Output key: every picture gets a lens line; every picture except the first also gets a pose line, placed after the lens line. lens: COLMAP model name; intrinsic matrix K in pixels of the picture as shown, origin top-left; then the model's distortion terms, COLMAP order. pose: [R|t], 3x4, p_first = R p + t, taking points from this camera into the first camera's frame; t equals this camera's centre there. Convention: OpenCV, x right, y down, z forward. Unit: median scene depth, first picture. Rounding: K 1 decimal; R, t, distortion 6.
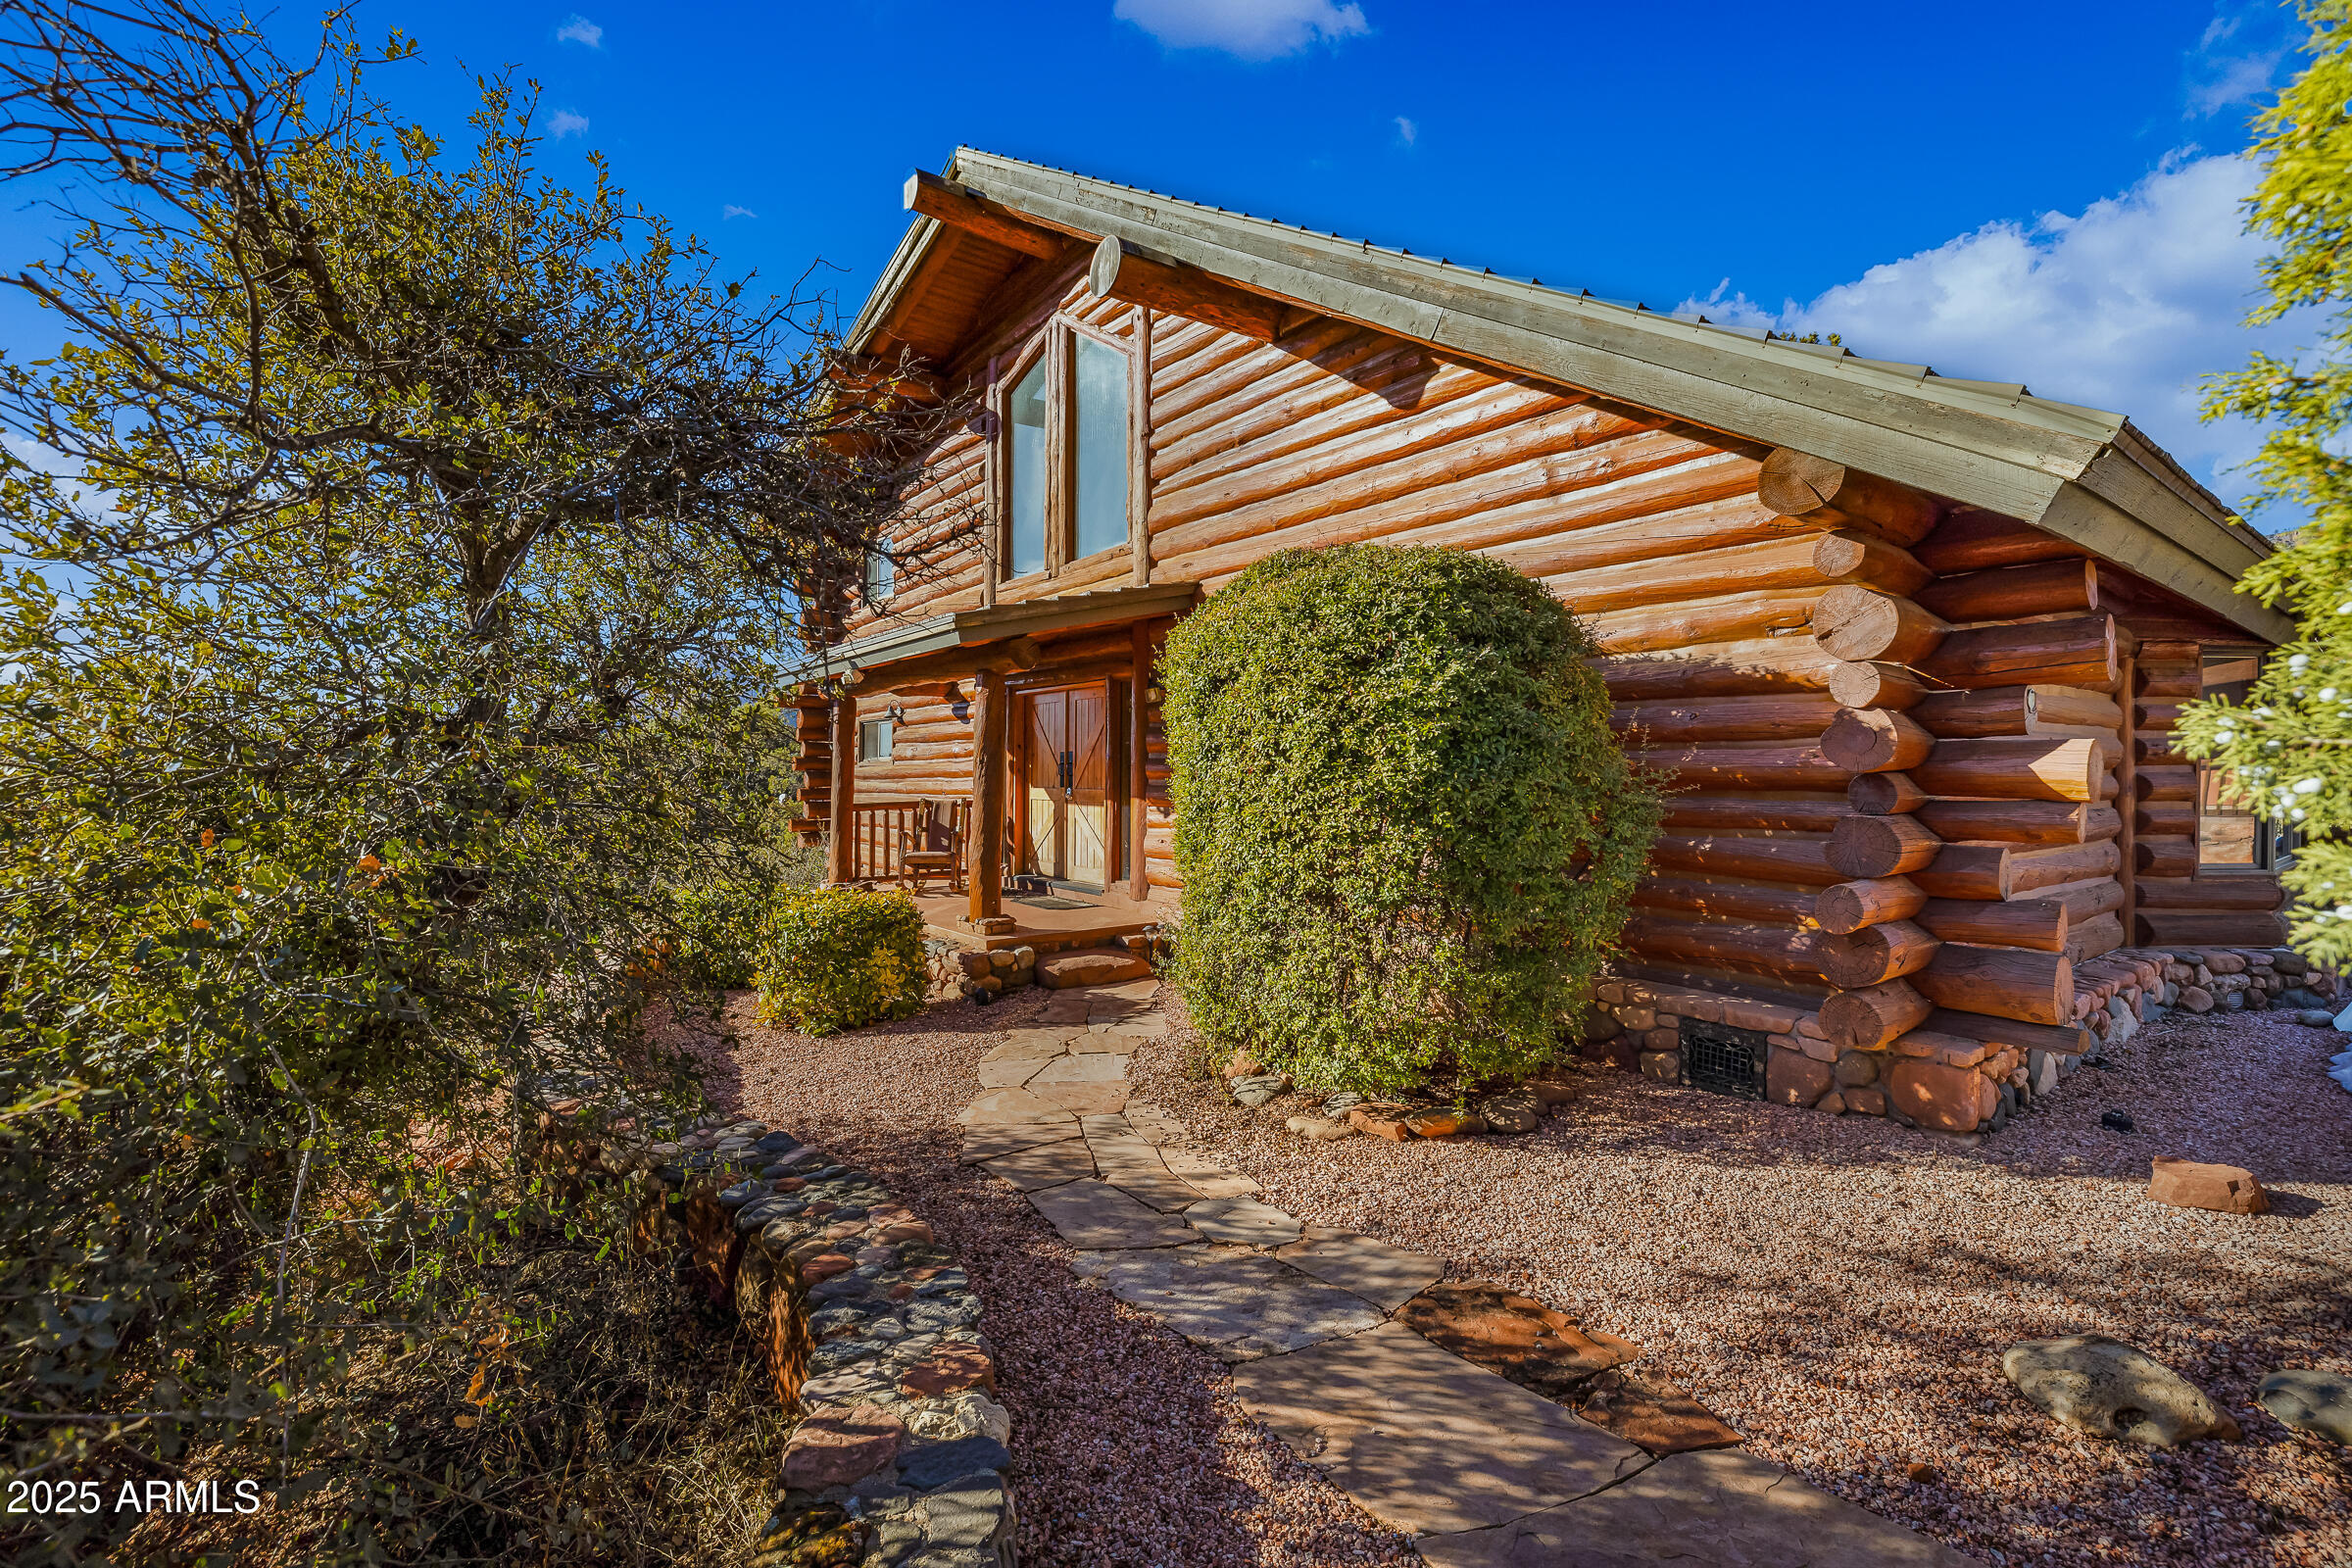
lens RADIAL K [[1028.2, 0, 1175.1], [0, 1028.2, 780.3], [0, 0, 1]] dist [0.000976, 0.000304]
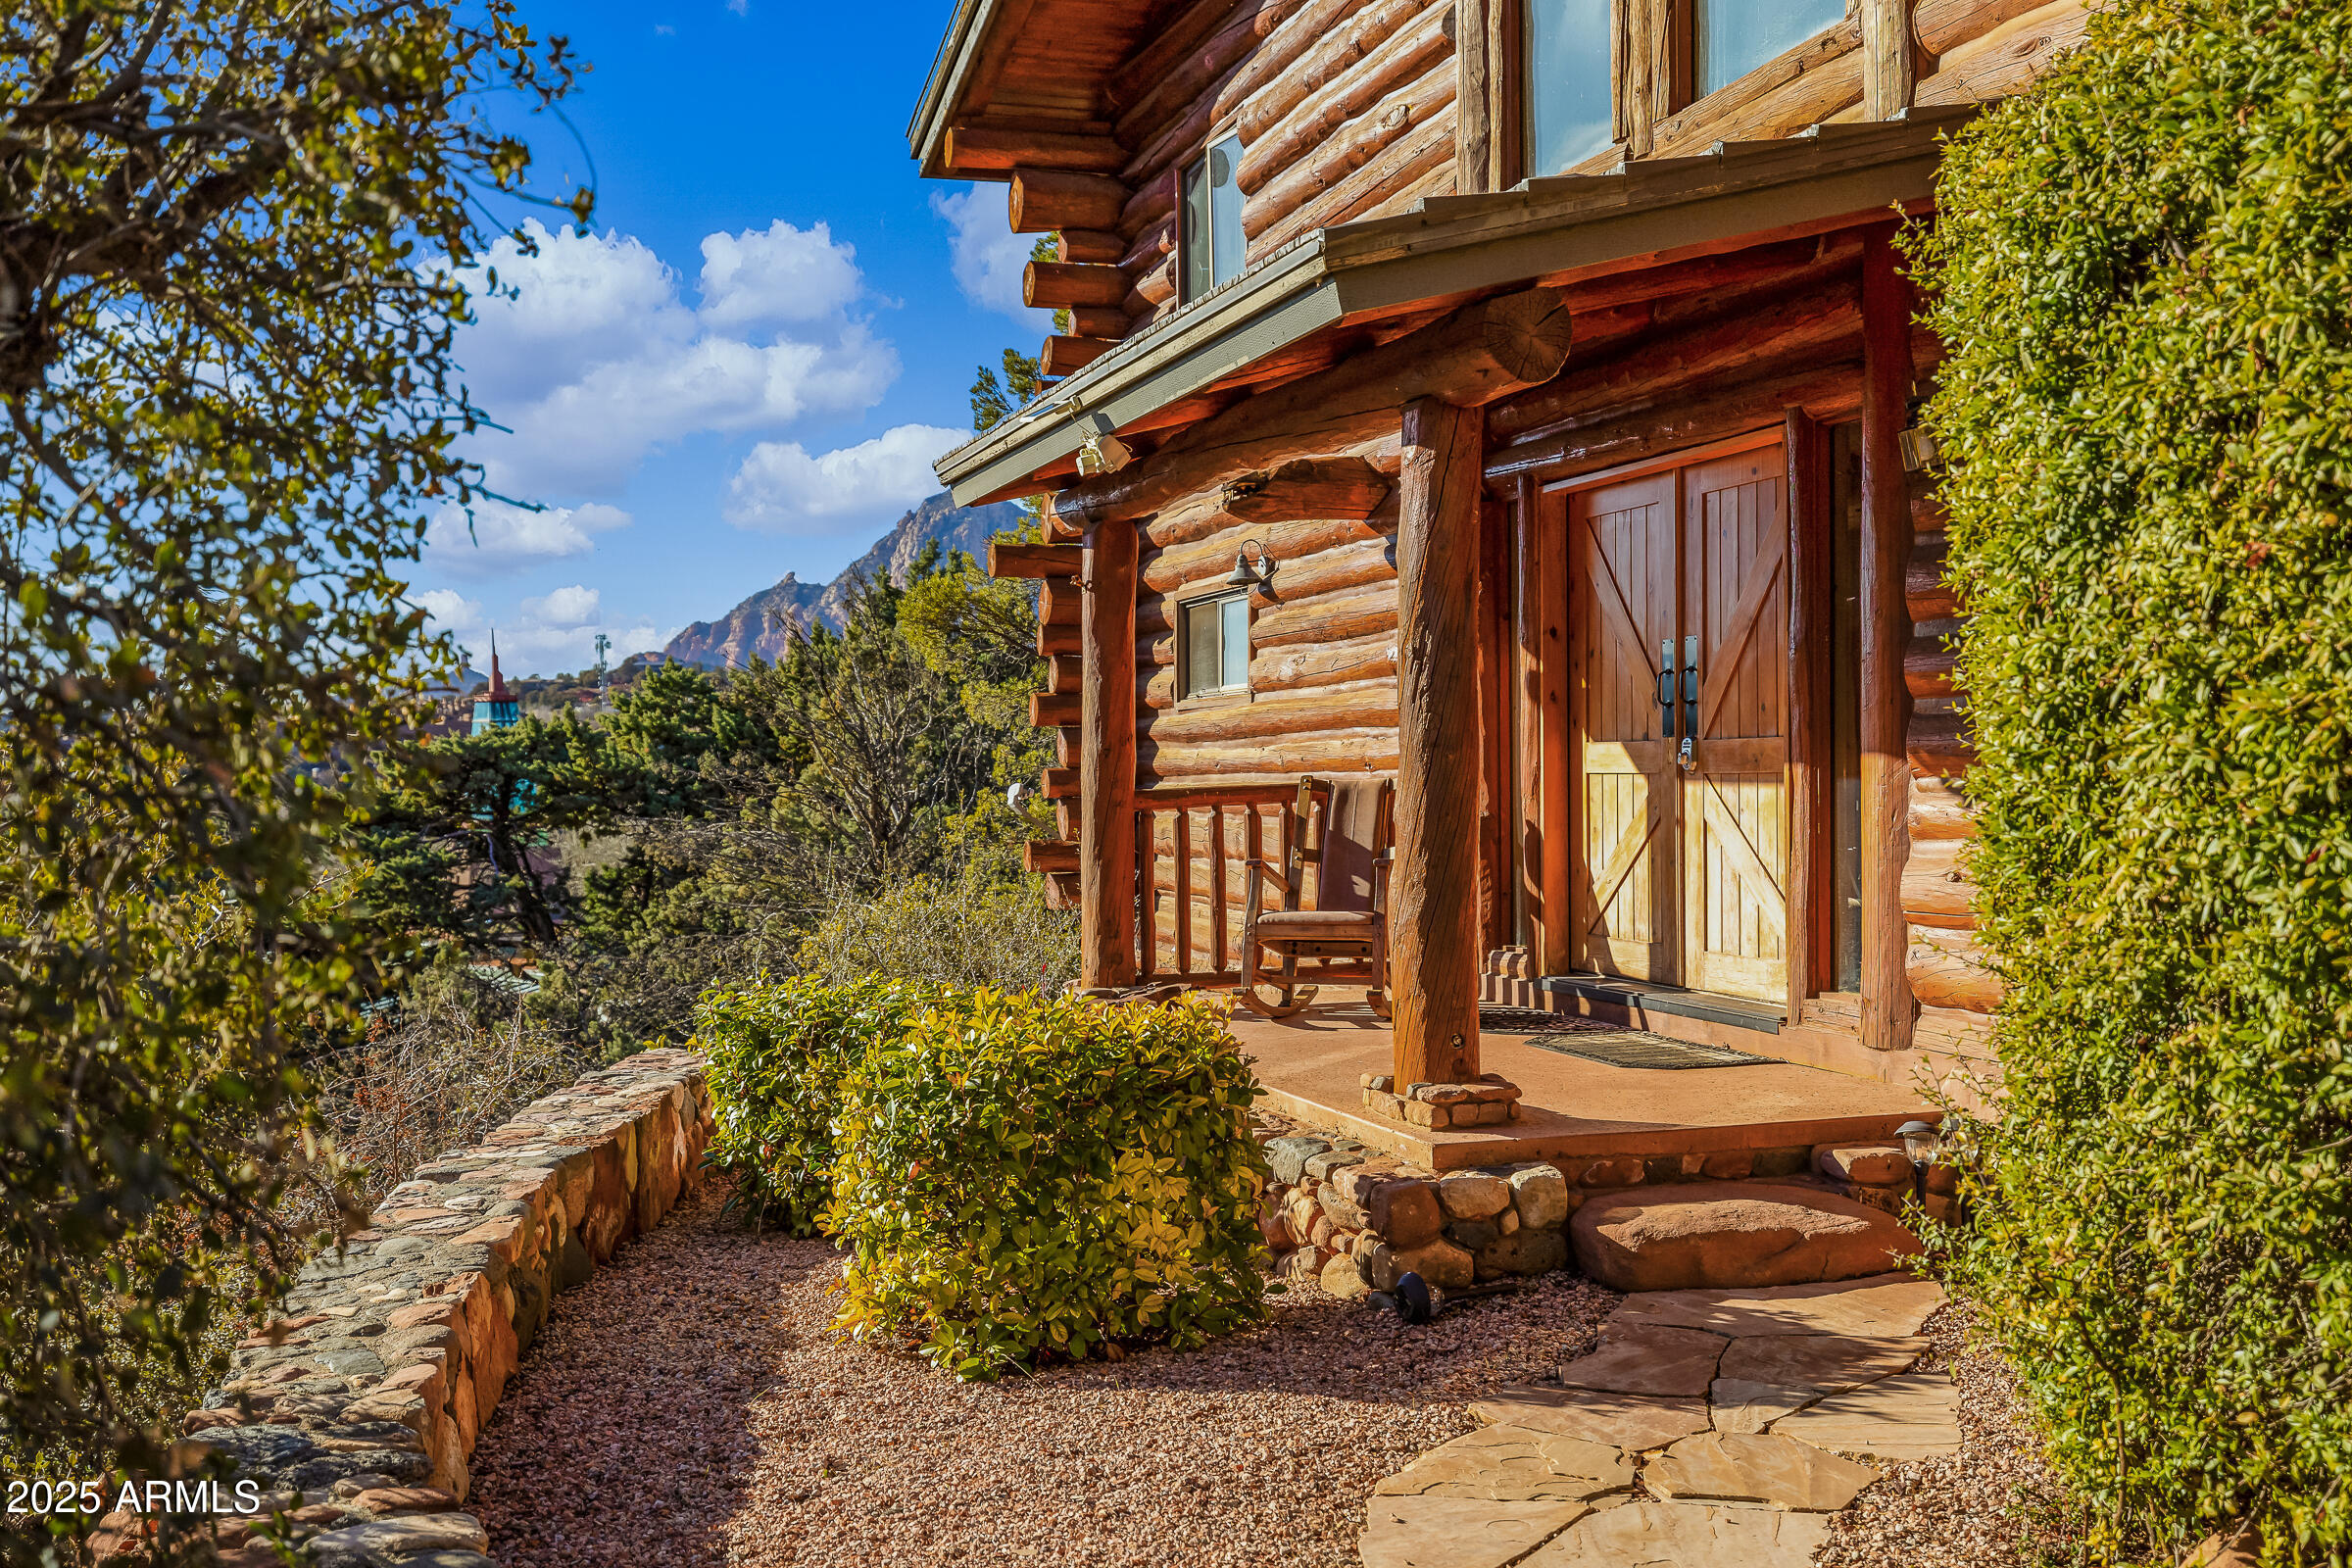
lens RADIAL K [[2401.4, 0, 1047.1], [0, 2401.4, 851.2], [0, 0, 1]] dist [-0.000478, 0.003272]
pose [[0.926139, -0.004885, -0.377150, 0.009082], [0.016820, 0.999456, 0.028359, 0.024815], [0.376806, -0.032608, 0.925718, 0.159449]]
